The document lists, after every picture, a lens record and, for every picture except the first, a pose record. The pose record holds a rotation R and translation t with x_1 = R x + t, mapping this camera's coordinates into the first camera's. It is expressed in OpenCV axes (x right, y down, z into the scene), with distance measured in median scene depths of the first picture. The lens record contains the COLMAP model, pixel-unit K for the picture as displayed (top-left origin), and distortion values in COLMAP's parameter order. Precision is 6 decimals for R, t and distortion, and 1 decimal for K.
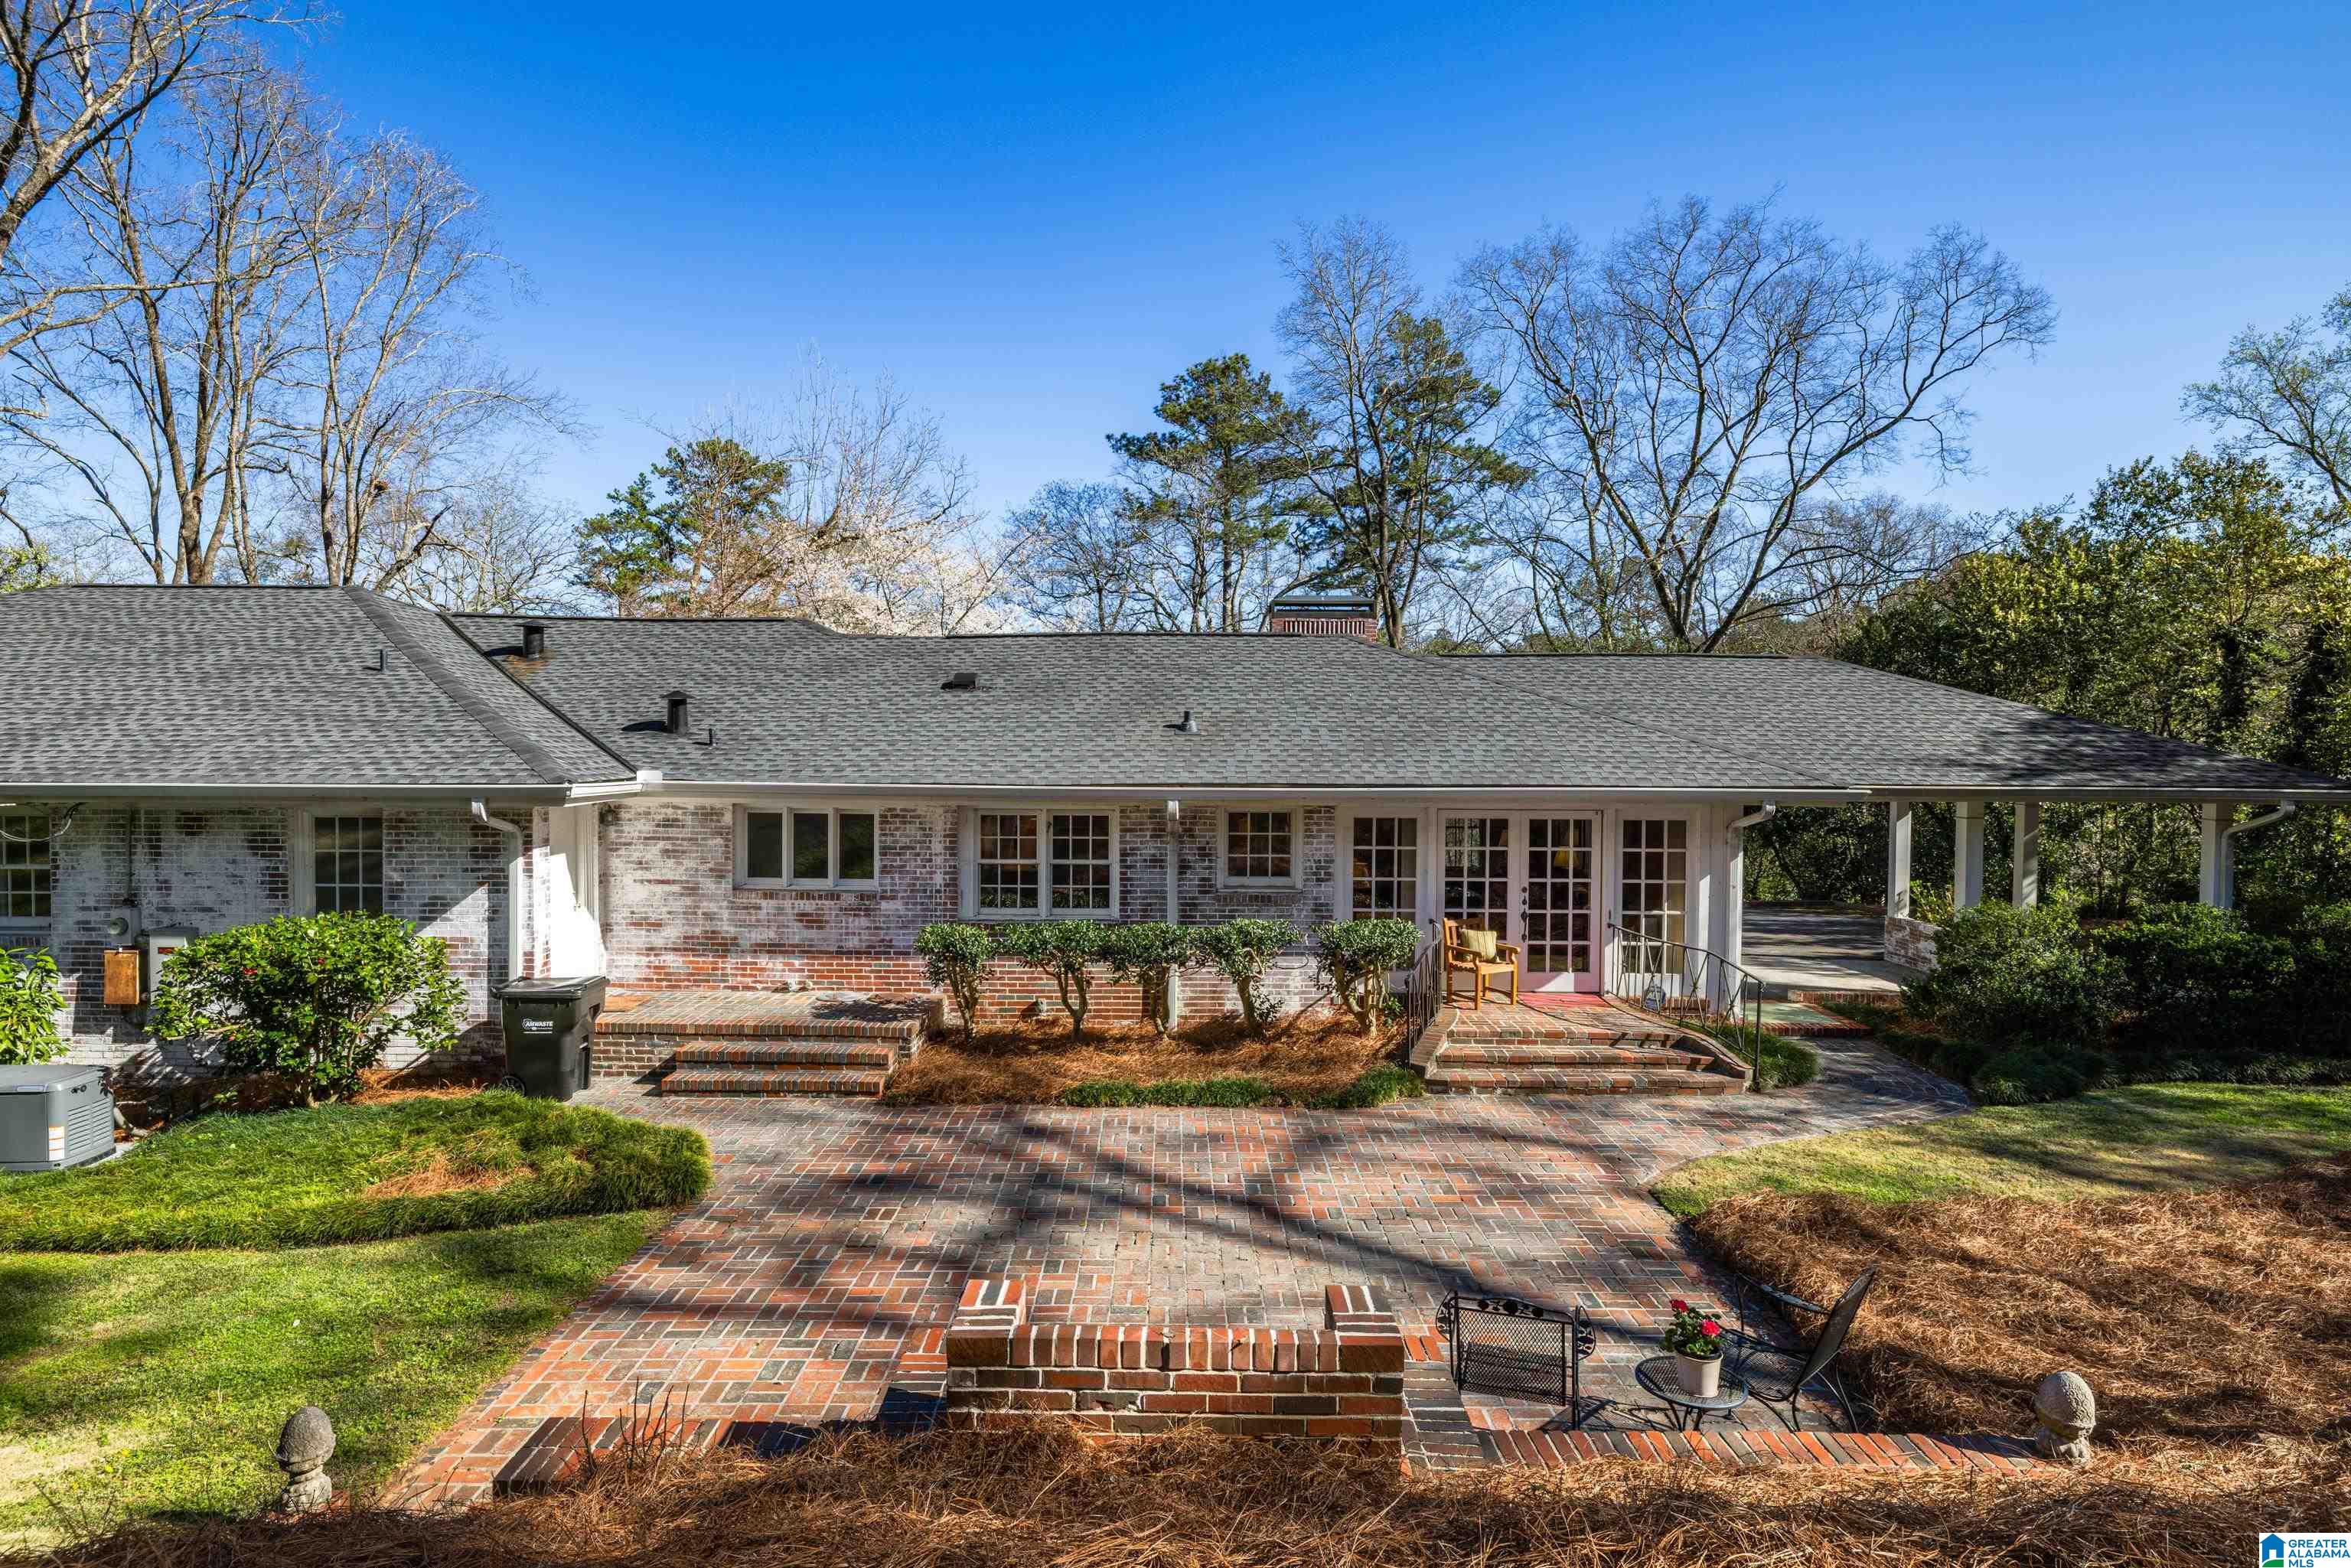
lens RADIAL K [[1220.7, 0, 1152.4], [0, 1220.7, 790.3], [0, 0, 1]] dist [-0.004780, 0.001100]
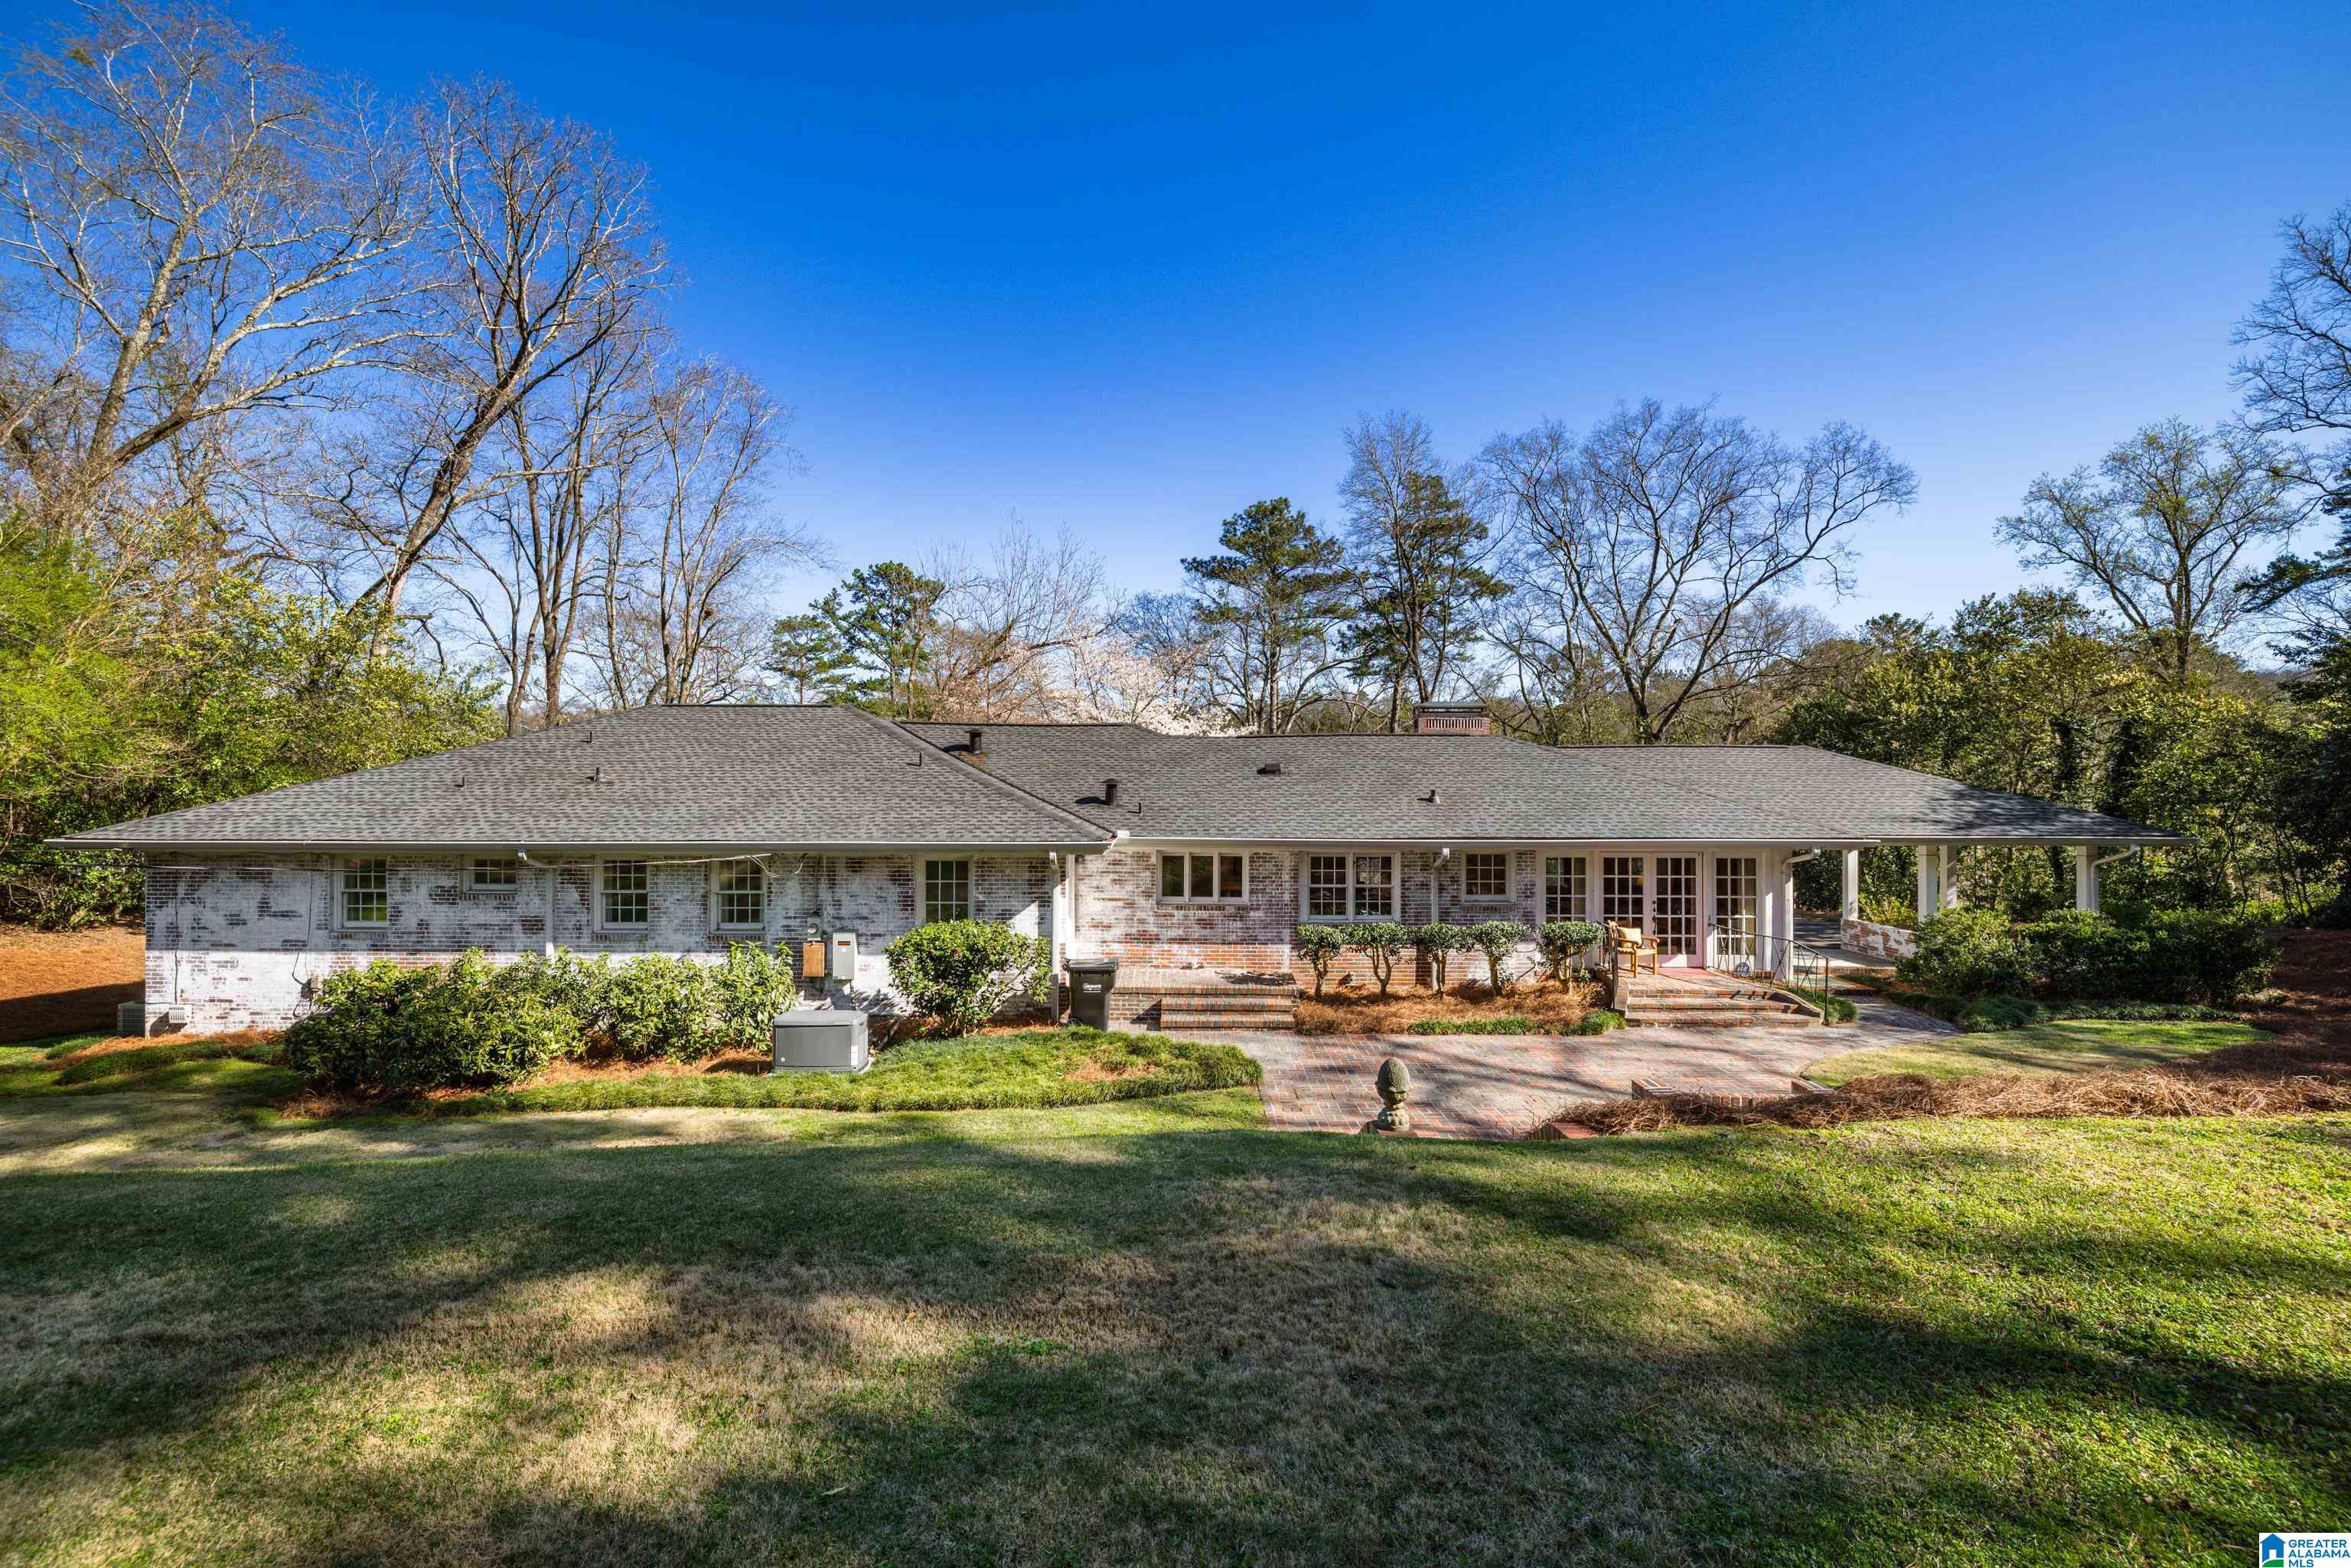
lens RADIAL K [[977.7, 0, 1159.0], [0, 977.7, 789.3], [0, 0, 1]] dist [0.000769, -0.001021]
pose [[0.999992, -0.003823, 0.001251, -0.339210], [0.003863, 0.999444, -0.033113, -0.025880], [-0.001124, 0.033118, 0.999451, -0.276755]]
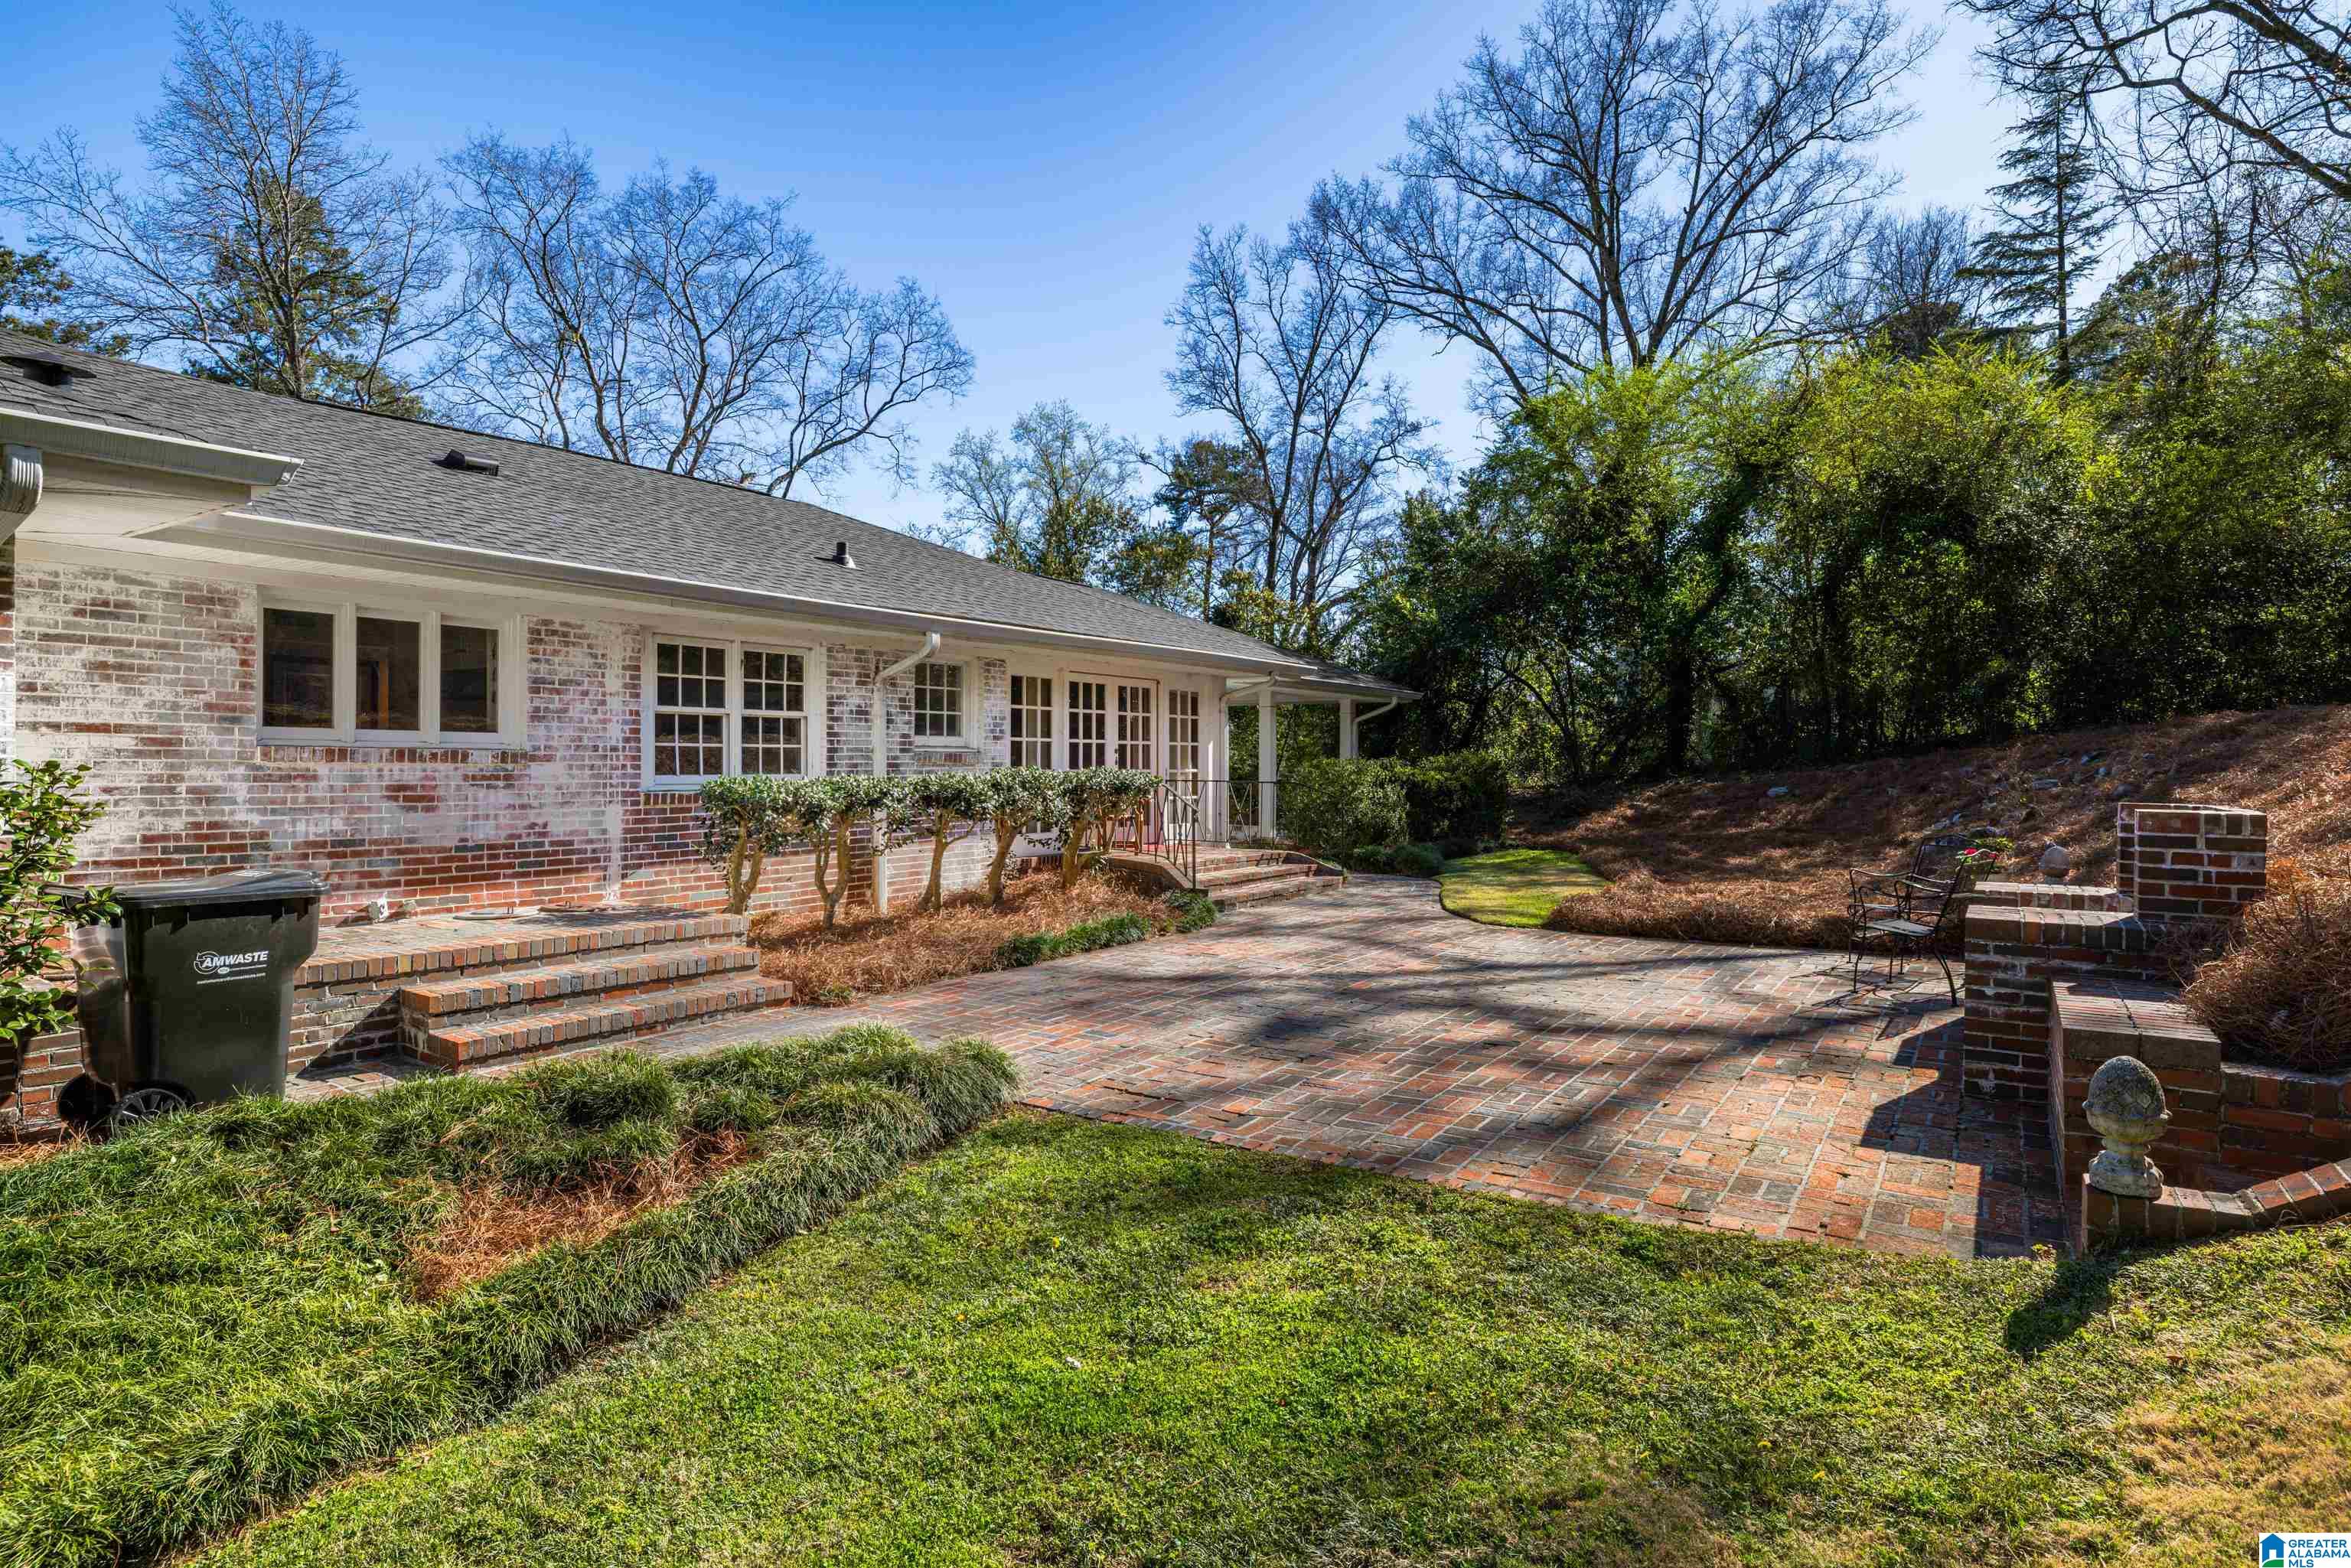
lens RADIAL K [[1220.7, 0, 1141.2], [0, 1220.7, 788.5], [0, 0, 1]] dist [-0.004780, 0.001100]
pose [[0.569378, -0.021032, 0.821807, -0.561138], [0.033869, 0.999424, 0.002111, 0.112341], [-0.821378, 0.026632, 0.569762, 0.368753]]
